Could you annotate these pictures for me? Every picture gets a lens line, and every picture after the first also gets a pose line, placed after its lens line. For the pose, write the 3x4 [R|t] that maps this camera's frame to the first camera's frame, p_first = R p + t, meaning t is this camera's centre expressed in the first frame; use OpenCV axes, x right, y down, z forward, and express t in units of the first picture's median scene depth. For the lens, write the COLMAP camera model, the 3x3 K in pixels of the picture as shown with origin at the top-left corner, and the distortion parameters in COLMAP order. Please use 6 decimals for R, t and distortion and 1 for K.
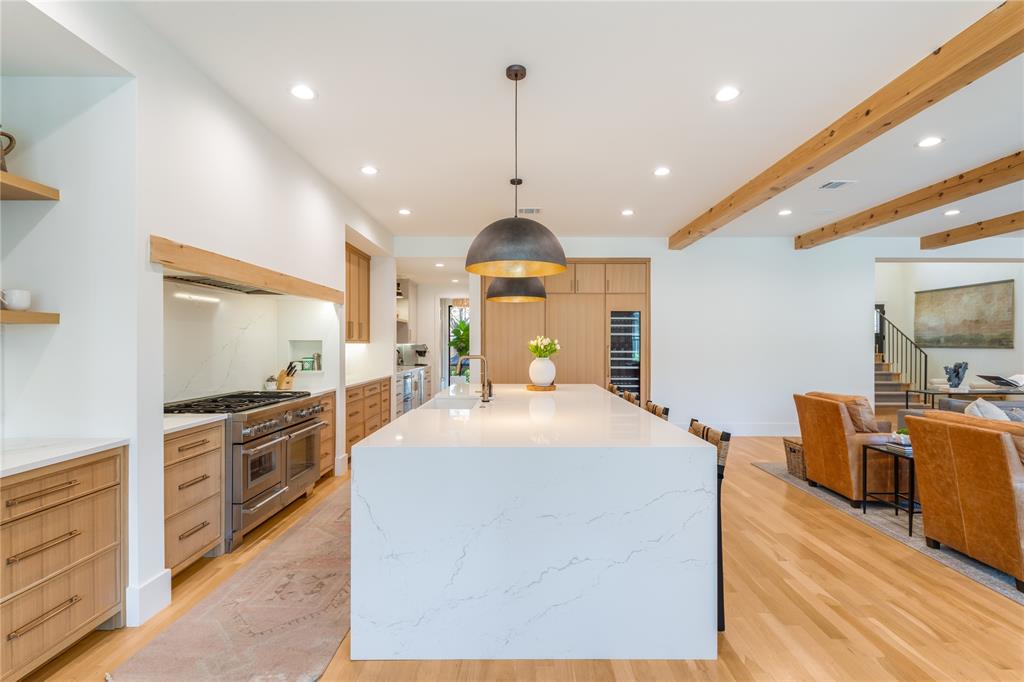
lens RADIAL K [[462.4, 0, 520.1], [0, 462.4, 345.8], [0, 0, 1]] dist [0.008415, -0.006019]
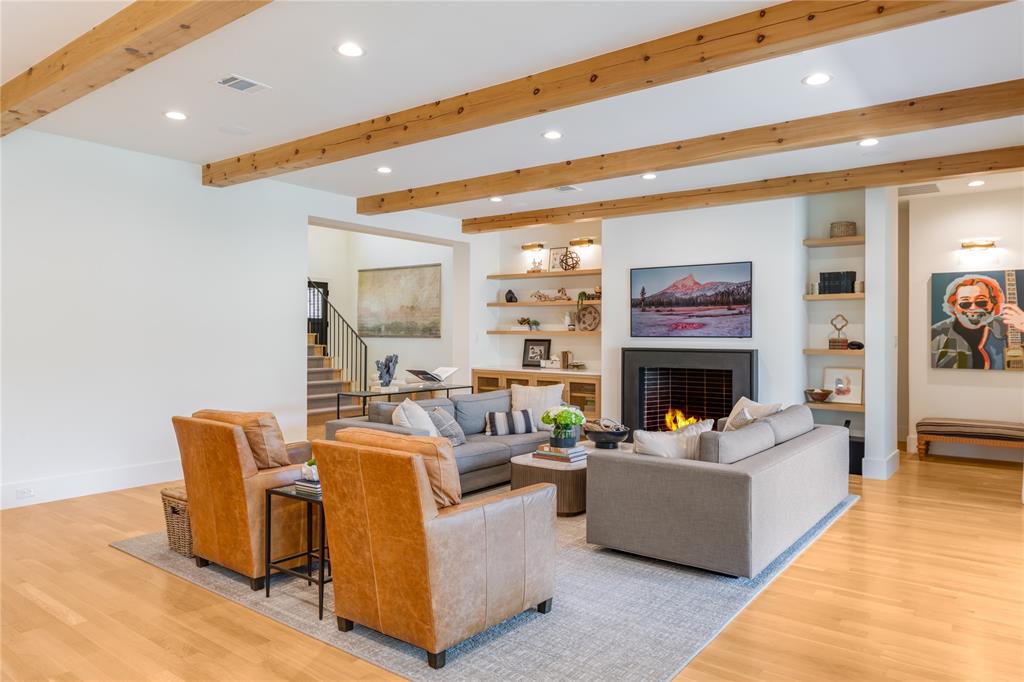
lens RADIAL K [[672.9, 0, 511.6], [0, 672.9, 328.8], [0, 0, 1]] dist [0.006377, -0.003301]
pose [[0.608707, 0.008313, 0.793352, 0.143113], [-0.000821, 0.999951, -0.009848, 0.001051], [-0.793395, 0.005343, 0.608684, 0.114829]]
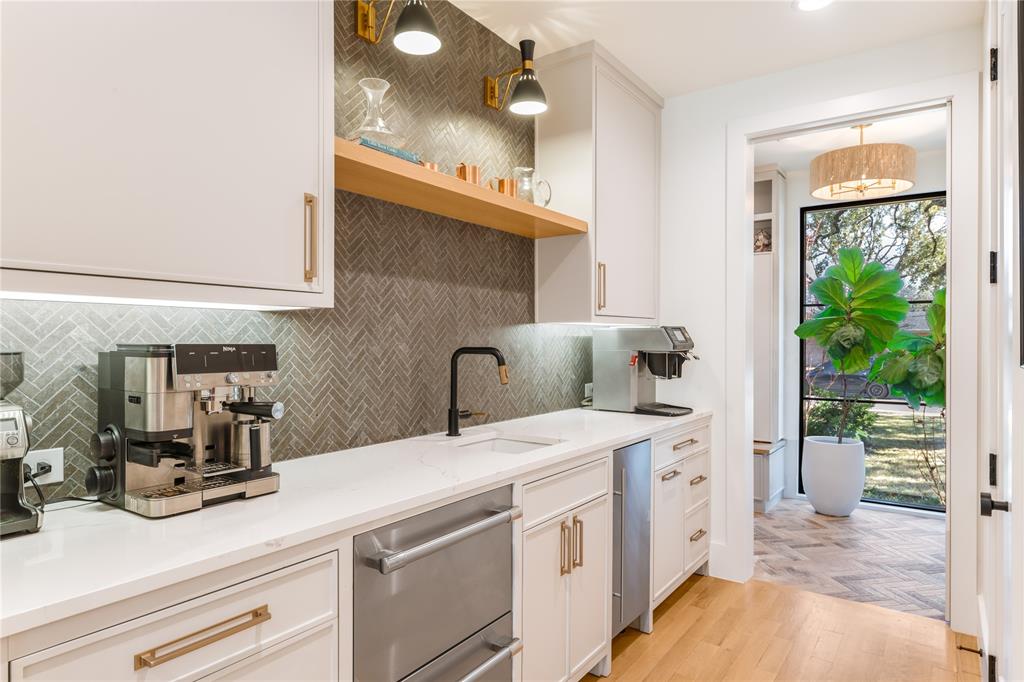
lens RADIAL K [[598.8, 0, 520.8], [0, 598.8, 339.4], [0, 0, 1]] dist [0.001901, 0.001614]
pose [[0.822724, -0.002881, -0.568434, -0.178036], [-0.001735, 0.999970, -0.007579, 0.011628], [0.568439, 0.007222, 0.822694, 1.273379]]
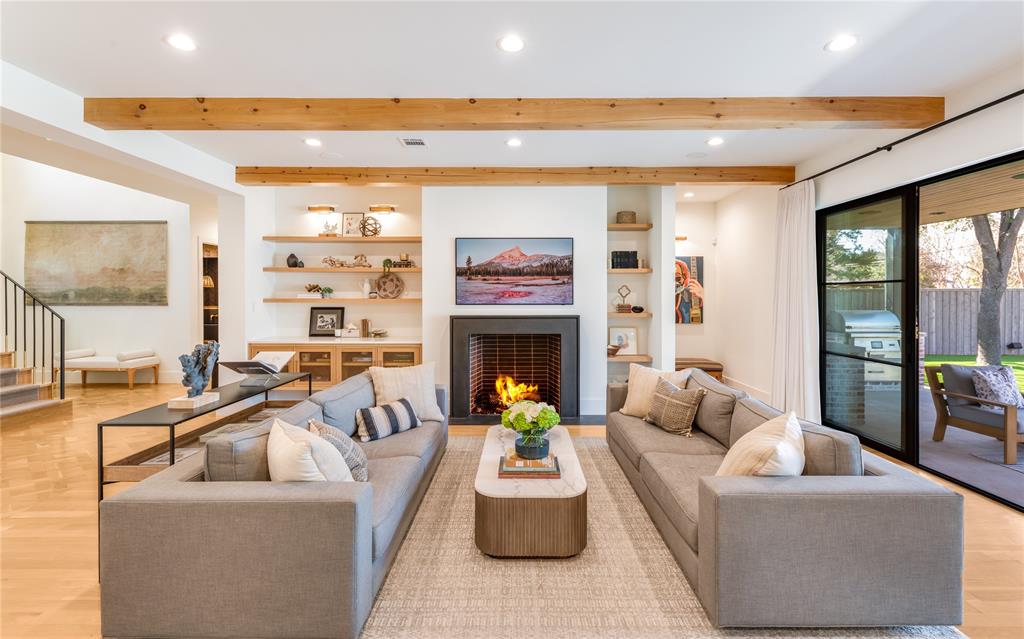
lens RADIAL K [[455.7, 0, 517.1], [0, 455.7, 298.7], [0, 0, 1]] dist [0.011315, -0.005631]
pose [[0.004733, -0.006516, 0.999968, 0.455943], [0.004593, 0.999968, 0.006494, -0.015489], [-0.999978, 0.004562, 0.004763, 0.663756]]
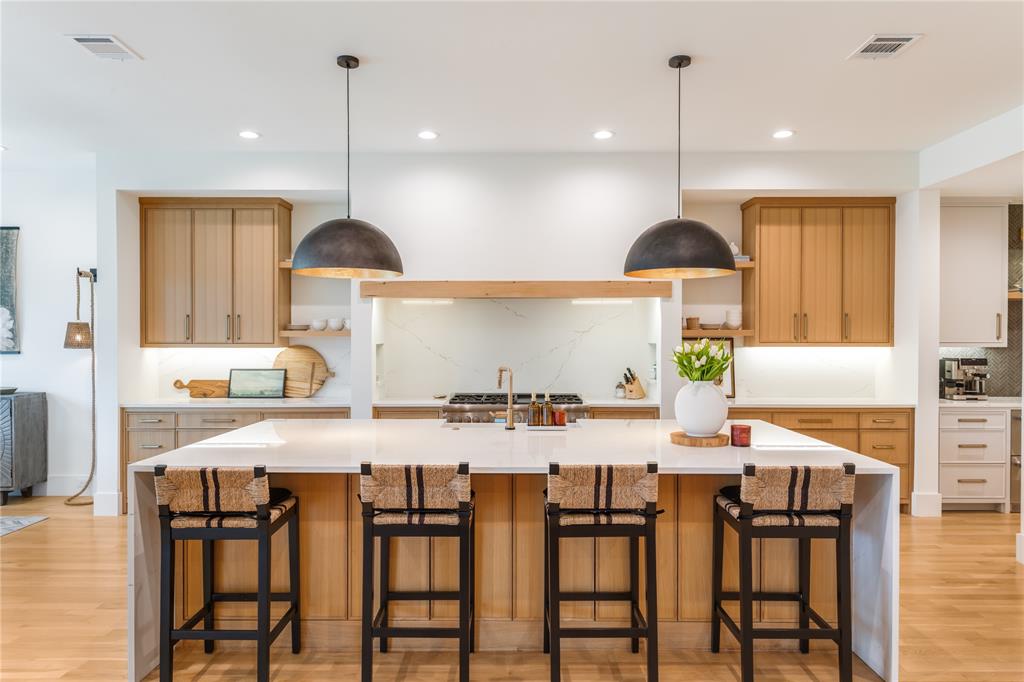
lens RADIAL K [[672.9, 0, 507.9], [0, 672.9, 345.9], [0, 0, 1]] dist [0.006377, -0.003301]
pose [[-0.008530, 0.012102, -0.999890, 0.674862], [-0.003930, 0.999919, 0.012136, -0.018416], [0.999956, 0.004034, -0.008482, 0.666836]]
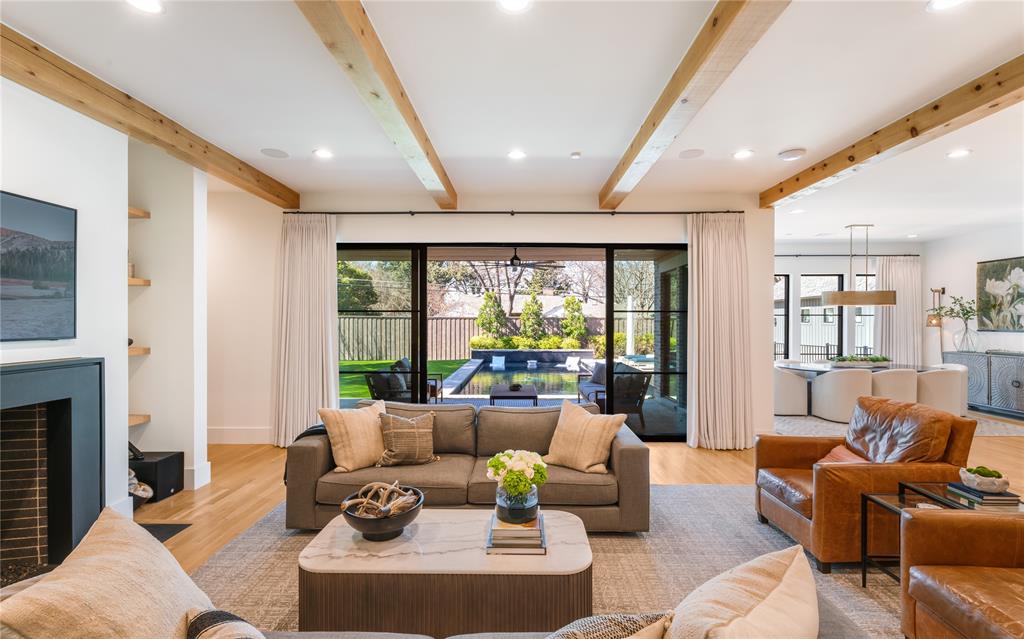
lens RADIAL K [[455.7, 0, 516.0], [0, 455.7, 321.1], [0, 0, 1]] dist [0.011315, -0.005631]
pose [[-0.999891, -0.003191, 0.014446, 0.956069], [-0.003143, 0.999990, 0.003329, -0.018450], [-0.014457, 0.003283, -0.999890, 1.066509]]
